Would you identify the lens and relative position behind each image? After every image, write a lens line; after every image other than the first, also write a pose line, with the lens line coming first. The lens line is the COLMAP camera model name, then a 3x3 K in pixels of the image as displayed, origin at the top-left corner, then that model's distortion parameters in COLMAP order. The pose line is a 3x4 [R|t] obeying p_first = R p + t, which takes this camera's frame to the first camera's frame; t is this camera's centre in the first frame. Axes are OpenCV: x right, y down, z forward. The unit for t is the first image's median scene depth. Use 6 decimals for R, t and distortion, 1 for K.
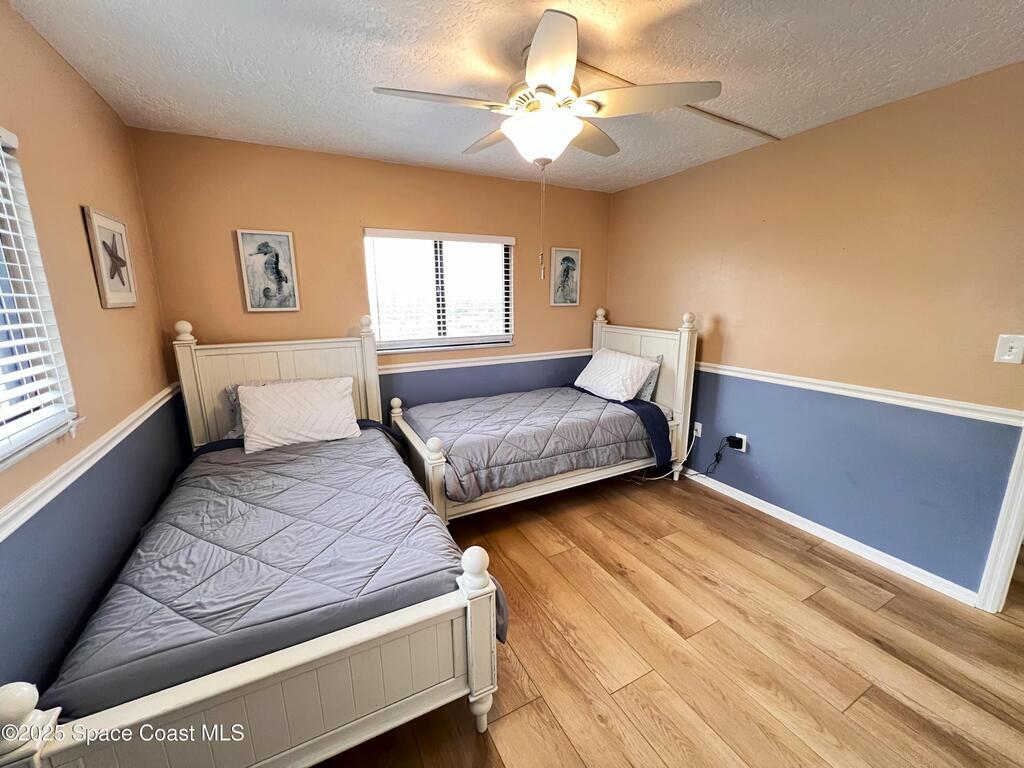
lens RADIAL K [[406.8, 0, 512.1], [0, 406.8, 386.5], [0, 0, 1]] dist [-0.000976, 0.000267]
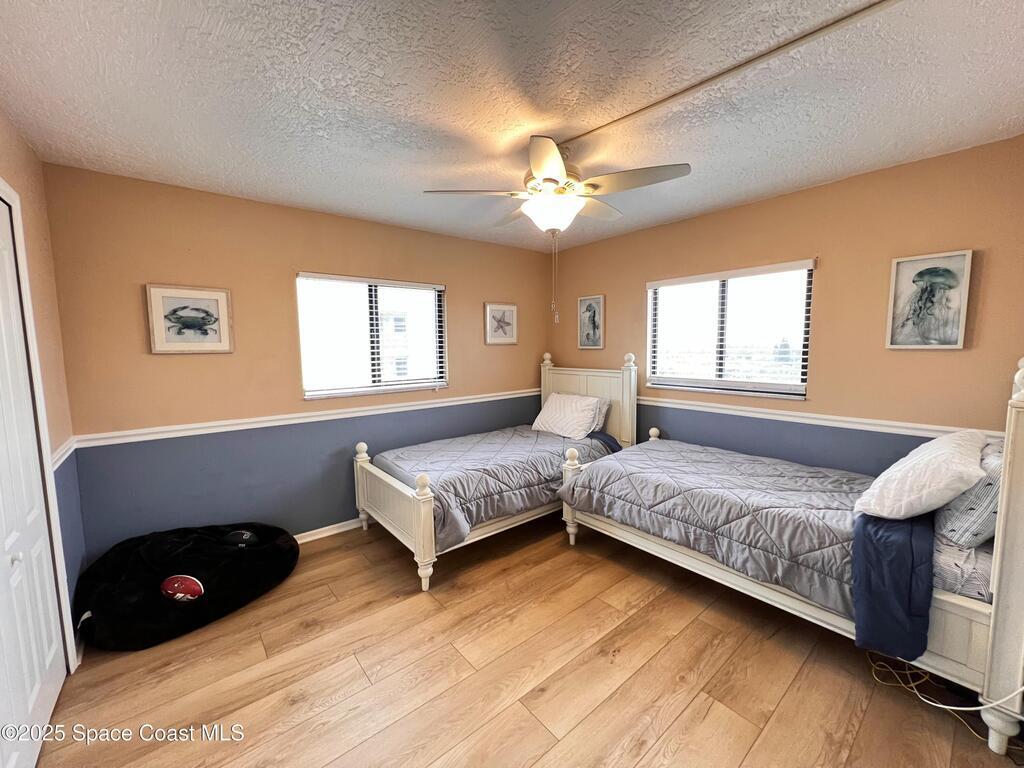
lens RADIAL K [[412.3, 0, 525.3], [0, 412.3, 381.1], [0, 0, 1]] dist [0.015431, 0.000043]
pose [[0.234403, 0.097987, -0.967189, 0.847098], [-0.191356, 0.980093, 0.052918, -0.103461], [0.953120, 0.172673, 0.248487, 0.424142]]
